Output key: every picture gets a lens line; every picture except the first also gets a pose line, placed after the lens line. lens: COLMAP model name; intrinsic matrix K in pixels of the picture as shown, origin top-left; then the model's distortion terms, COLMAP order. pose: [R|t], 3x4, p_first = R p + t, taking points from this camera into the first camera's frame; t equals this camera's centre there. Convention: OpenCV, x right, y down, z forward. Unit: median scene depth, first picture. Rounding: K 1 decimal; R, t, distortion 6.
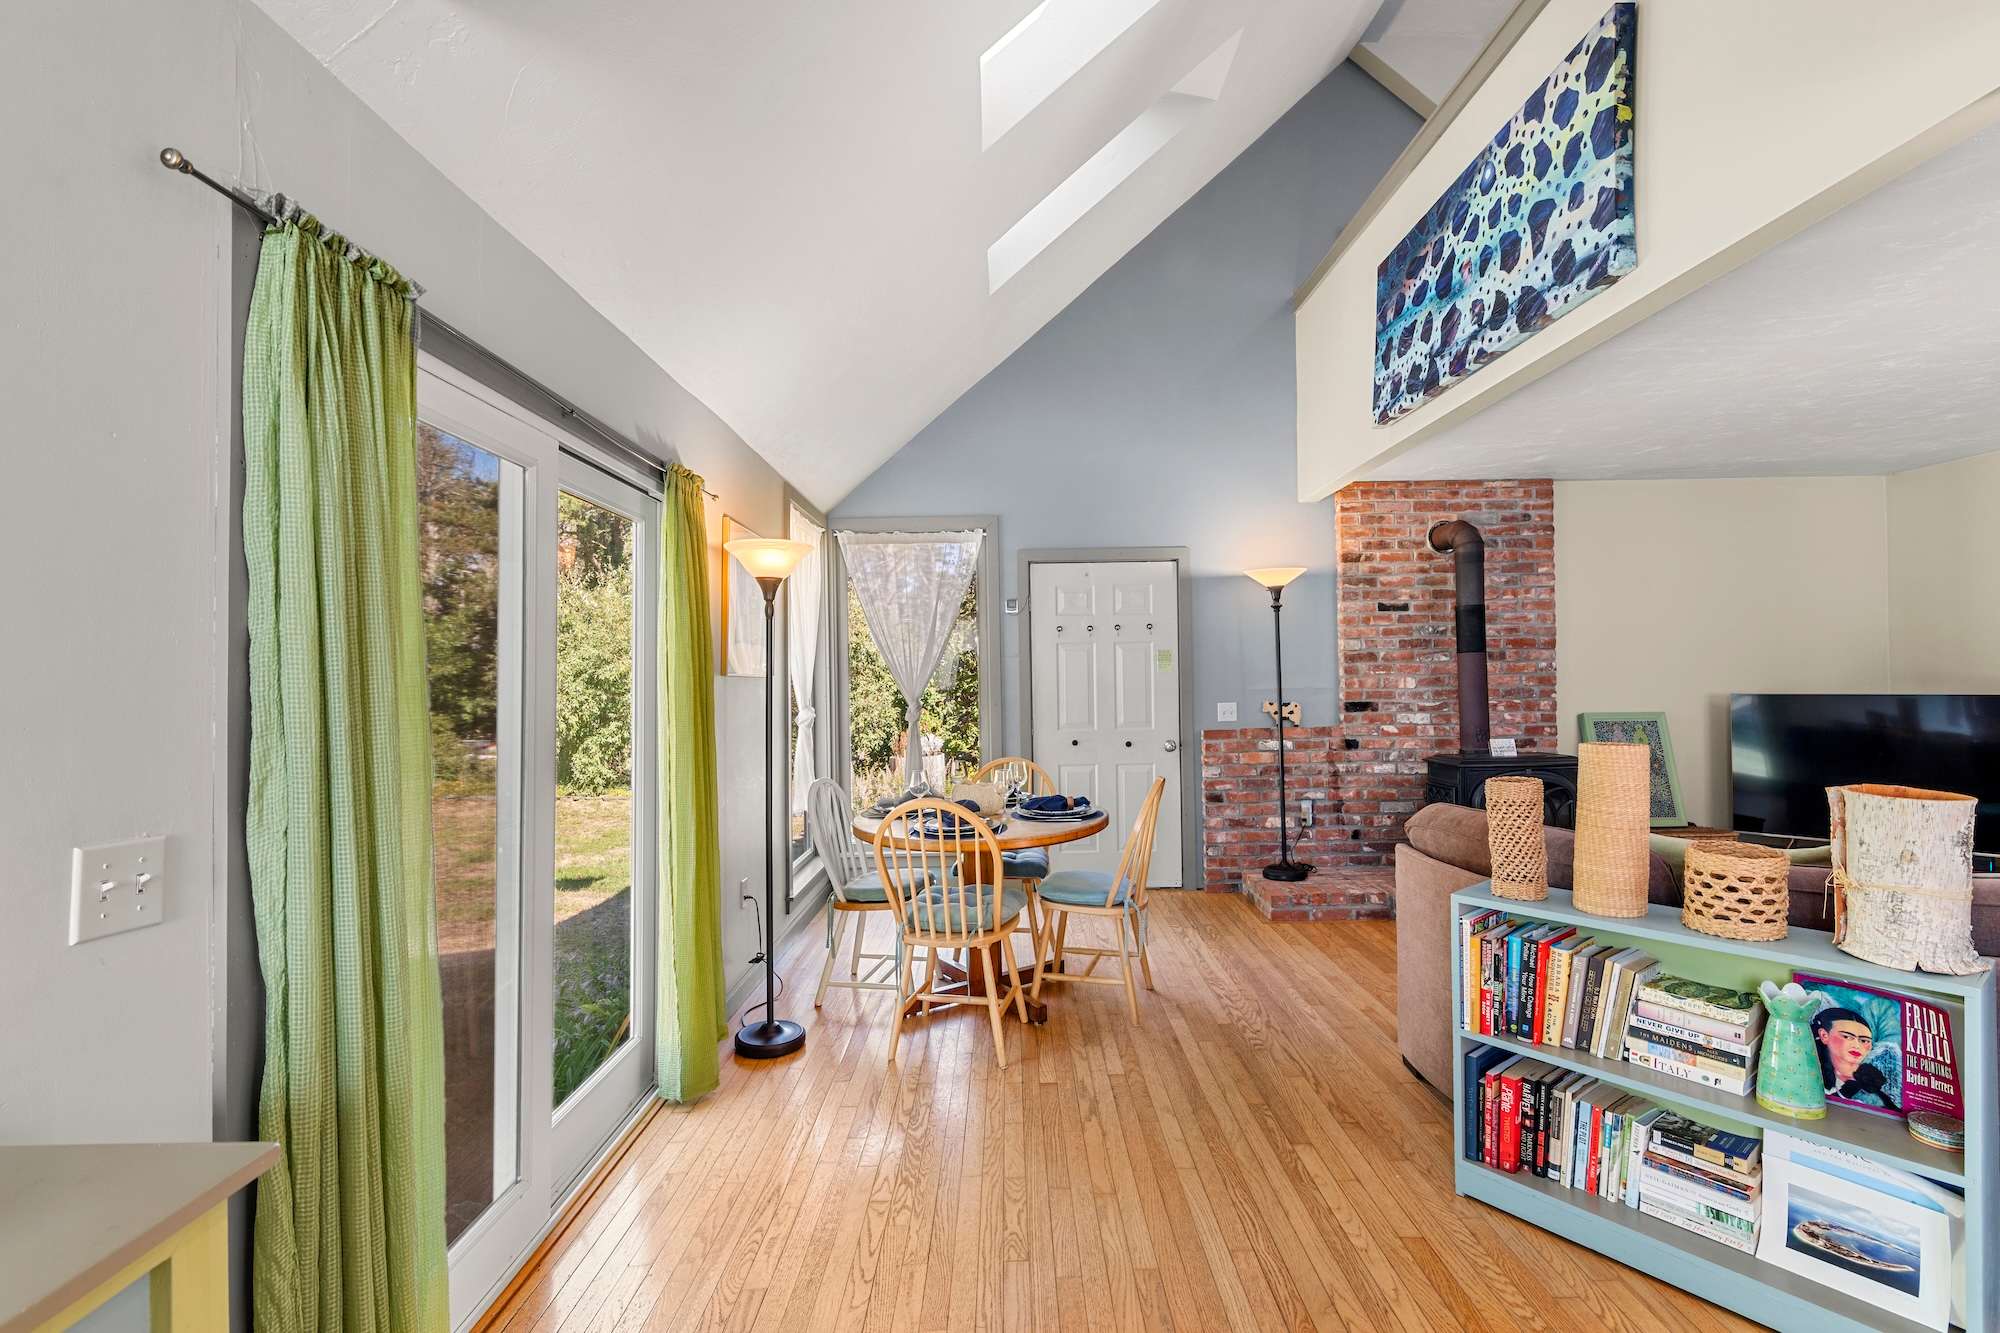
lens RADIAL K [[913.4, 0, 1010.1], [0, 913.4, 674.2], [0, 0, 1]] dist [-0.000345, -0.000735]
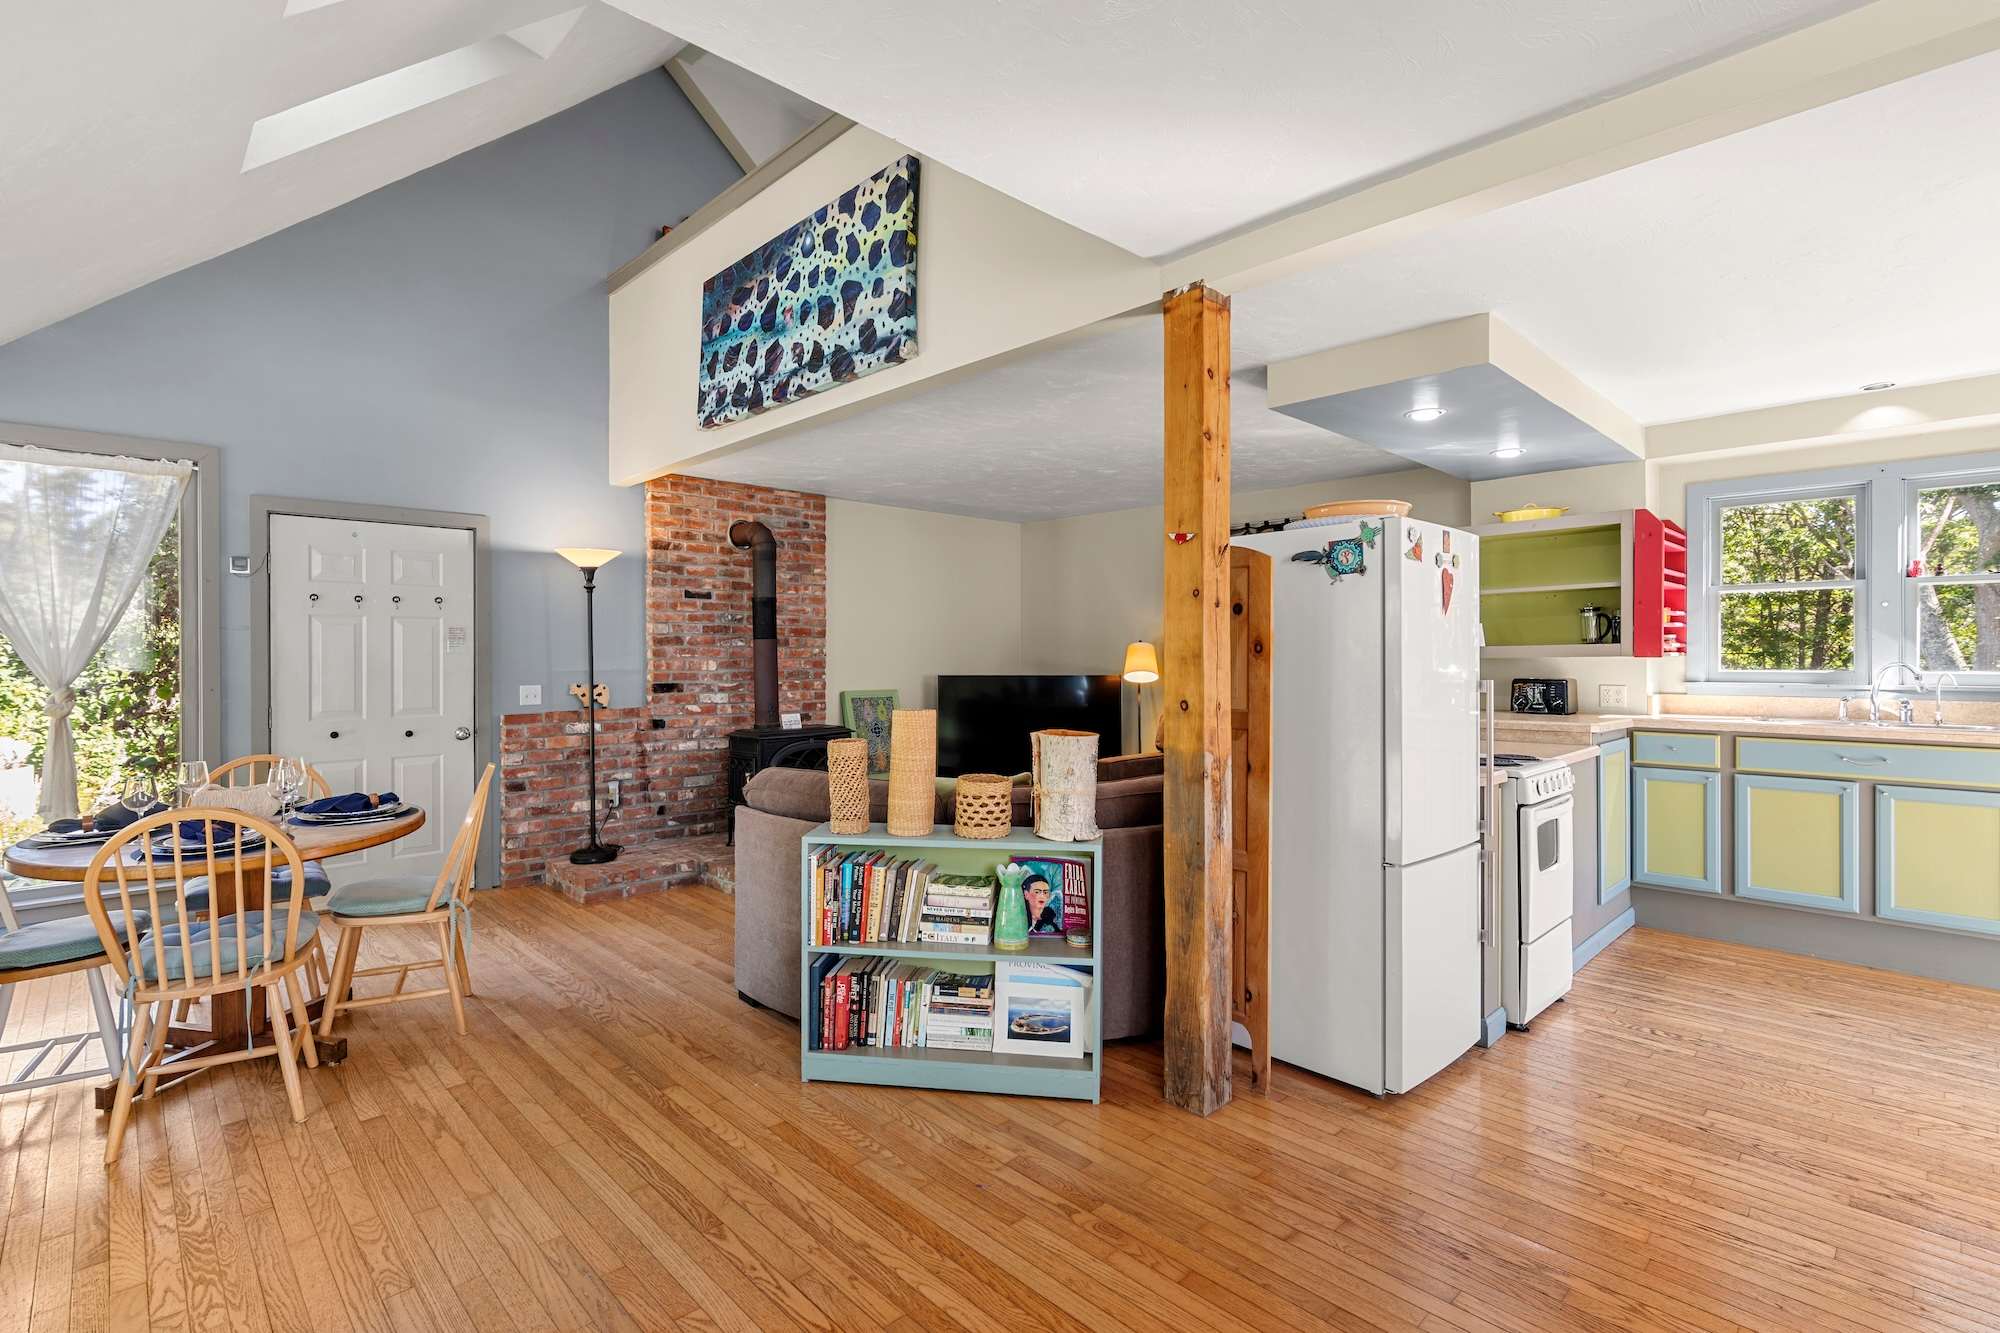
lens RADIAL K [[913.4, 0, 1015.0], [0, 913.4, 655.4], [0, 0, 1]] dist [-0.000345, -0.000735]
pose [[0.712141, 0.013815, 0.701901, -0.121856], [-0.011987, 0.999900, -0.007518, 0.002396], [-0.701934, -0.003060, 0.712235, -0.048582]]
